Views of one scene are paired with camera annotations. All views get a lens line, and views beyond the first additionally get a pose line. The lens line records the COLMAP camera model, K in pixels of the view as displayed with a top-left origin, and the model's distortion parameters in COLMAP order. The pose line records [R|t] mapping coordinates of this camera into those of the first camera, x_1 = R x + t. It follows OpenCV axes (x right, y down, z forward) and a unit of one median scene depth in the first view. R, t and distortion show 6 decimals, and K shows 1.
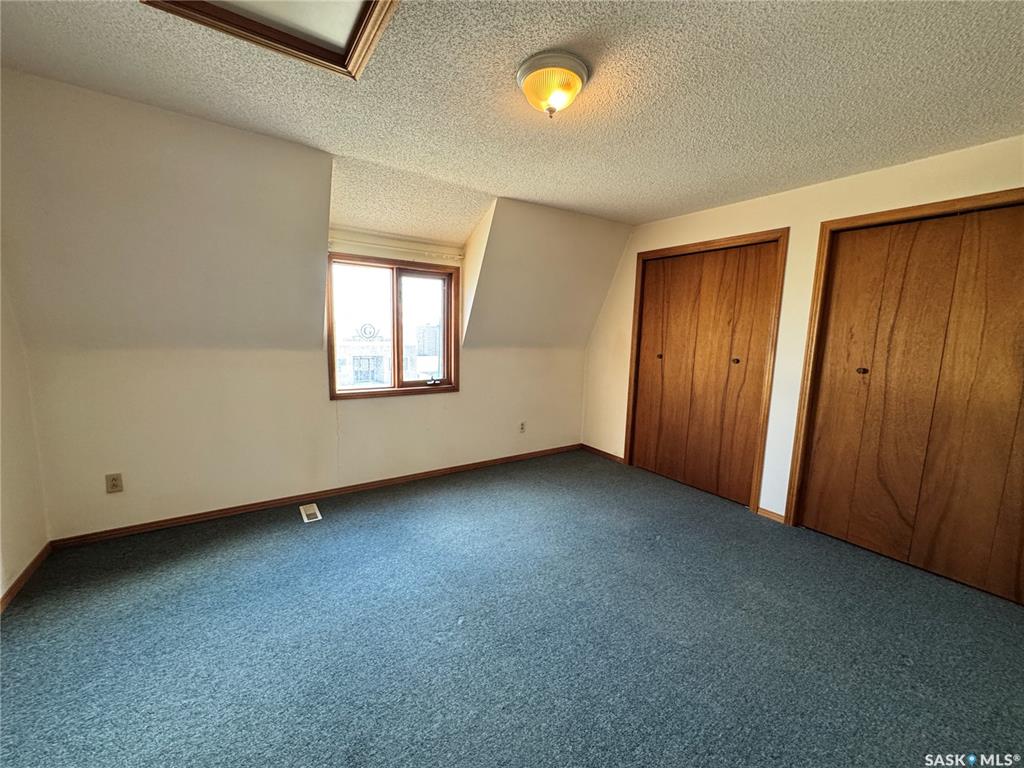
lens RADIAL K [[409.2, 0, 510.5], [0, 409.2, 386.0], [0, 0, 1]] dist [-0.003825, 0.000474]
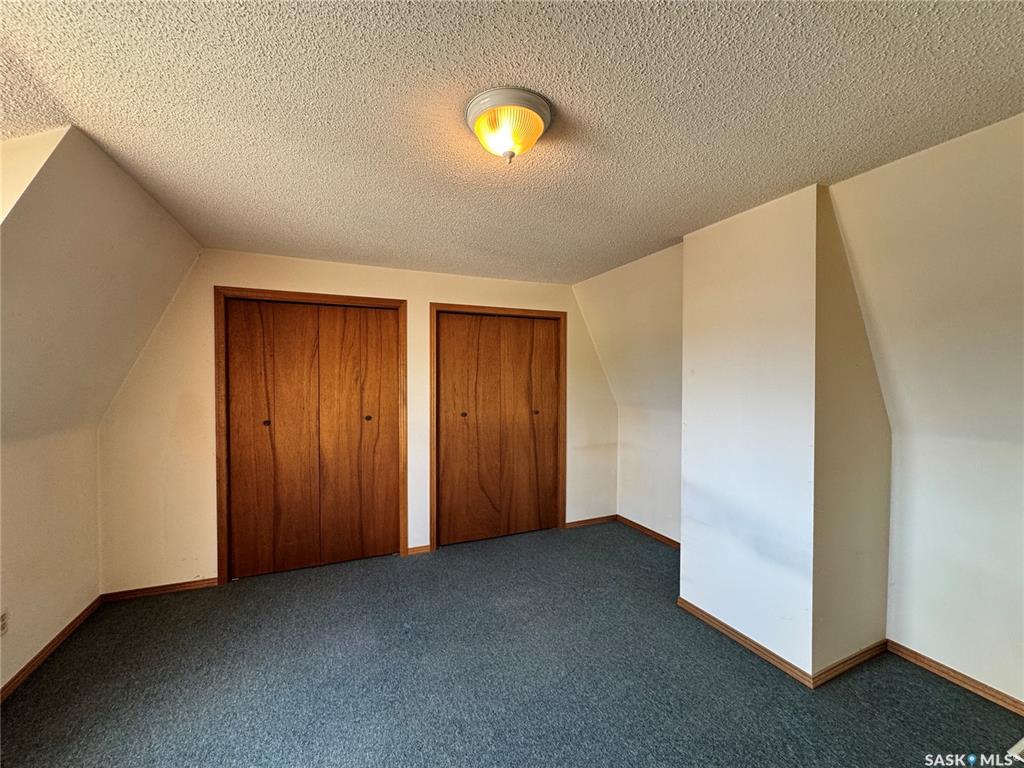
lens RADIAL K [[409.2, 0, 512.9], [0, 409.2, 385.6], [0, 0, 1]] dist [-0.003825, 0.000474]
pose [[0.178678, -0.047826, 0.982745, -0.374355], [0.136222, 0.990401, 0.023432, -0.114757], [-0.974432, 0.129684, 0.183478, 0.452237]]
